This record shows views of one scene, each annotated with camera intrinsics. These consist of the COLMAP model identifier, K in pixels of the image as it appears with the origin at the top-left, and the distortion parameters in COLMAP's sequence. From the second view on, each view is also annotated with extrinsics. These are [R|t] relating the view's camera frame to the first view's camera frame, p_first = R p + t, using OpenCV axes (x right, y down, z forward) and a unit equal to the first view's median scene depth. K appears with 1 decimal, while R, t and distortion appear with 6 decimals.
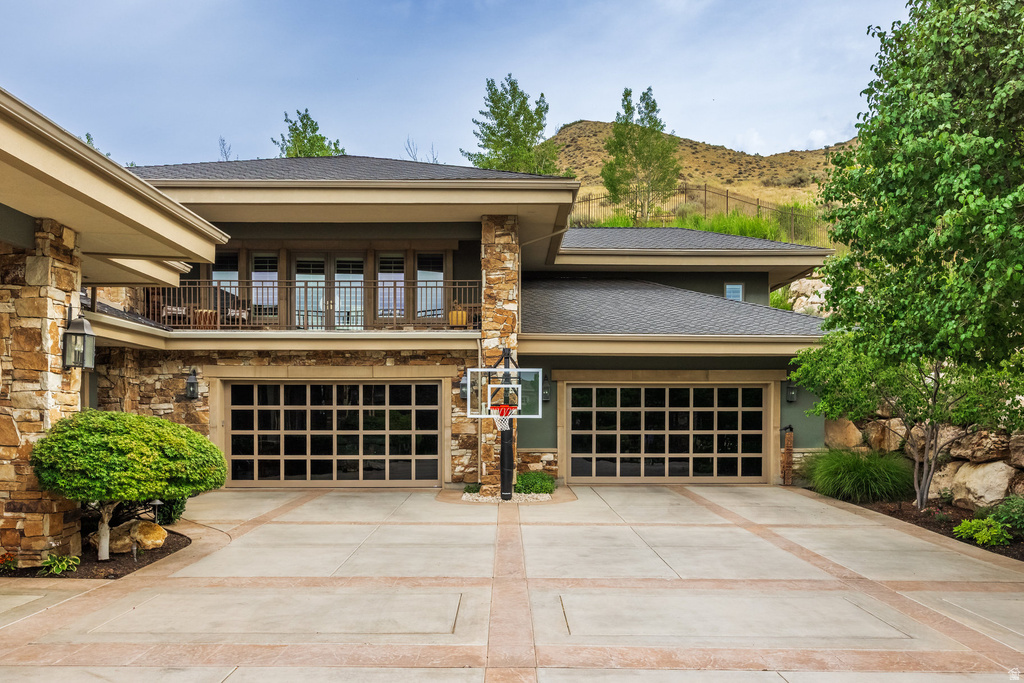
lens RADIAL K [[808.6, 0, 510.4], [0, 808.6, 434.4], [0, 0, 1]] dist [0.013727, 0.006593]
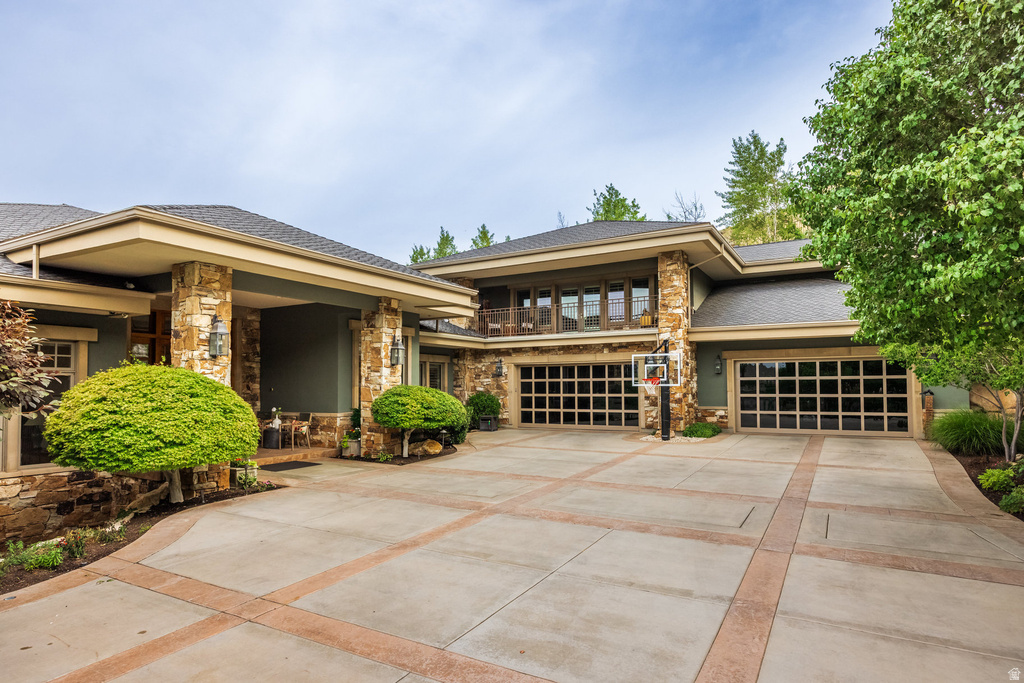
lens RADIAL K [[604.1, 0, 515.9], [0, 604.1, 370.2], [0, 0, 1]] dist [0.025416, 0.000847]
pose [[0.855053, -0.019571, -0.518171, 0.313267], [-0.002115, 0.999148, -0.041228, -0.002098], [0.518536, 0.036349, 0.854283, -0.101902]]
